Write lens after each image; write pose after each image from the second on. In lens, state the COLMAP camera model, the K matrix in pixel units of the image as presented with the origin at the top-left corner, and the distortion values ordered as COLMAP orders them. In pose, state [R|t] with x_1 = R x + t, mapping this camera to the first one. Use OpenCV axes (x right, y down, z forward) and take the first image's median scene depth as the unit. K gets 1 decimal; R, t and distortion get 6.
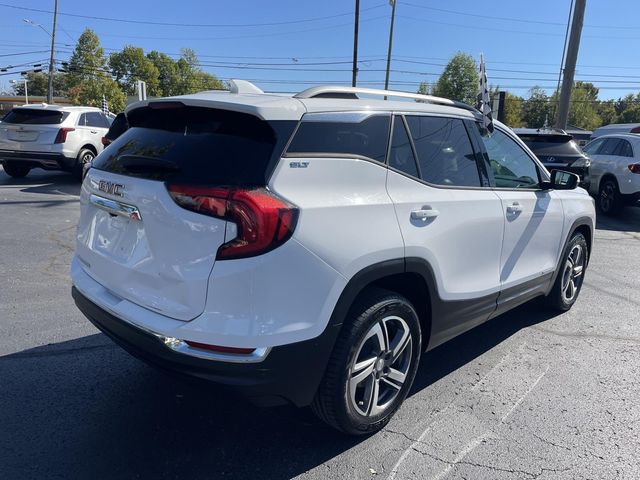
lens RADIAL K [[490.5, 0, 321.5], [0, 490.5, 240.9], [0, 0, 1]] dist [0.067191, -0.088327]
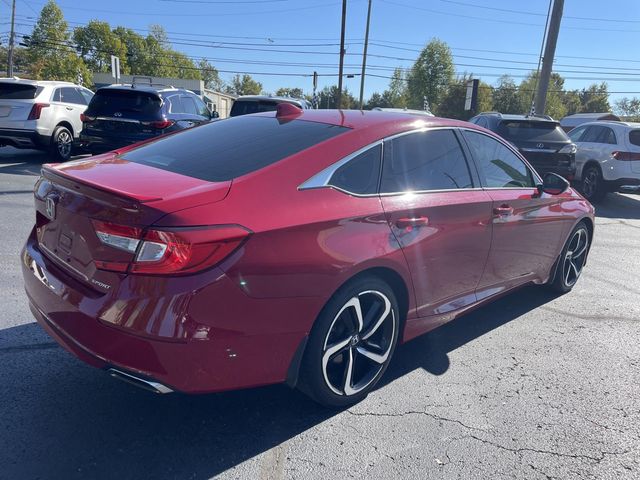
lens RADIAL K [[490.5, 0, 334.4], [0, 490.5, 237.3], [0, 0, 1]] dist [0.067191, -0.088327]
pose [[0.996830, 0.001845, 0.079542, -0.021049], [-0.003763, 0.999706, 0.023970, 0.000687], [-0.079474, -0.024193, 0.996543, 0.007535]]
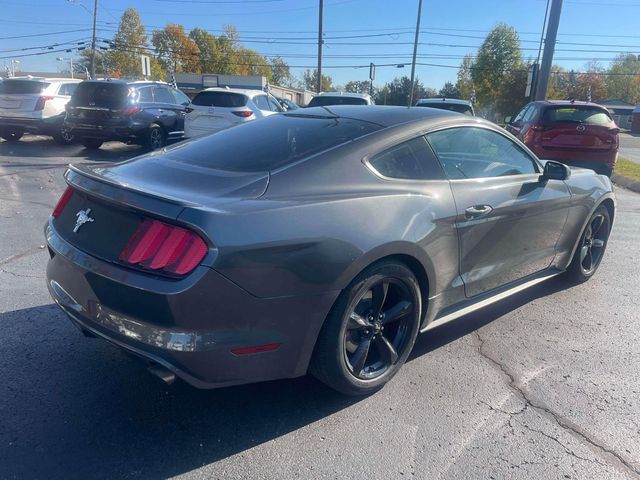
lens RADIAL K [[490.5, 0, 317.0], [0, 490.5, 238.1], [0, 0, 1]] dist [0.067191, -0.088327]
pose [[0.995391, 0.022481, -0.093232, 0.139262], [-0.018769, 0.999003, 0.040500, 0.024472], [0.094049, -0.038563, 0.994820, -0.056556]]
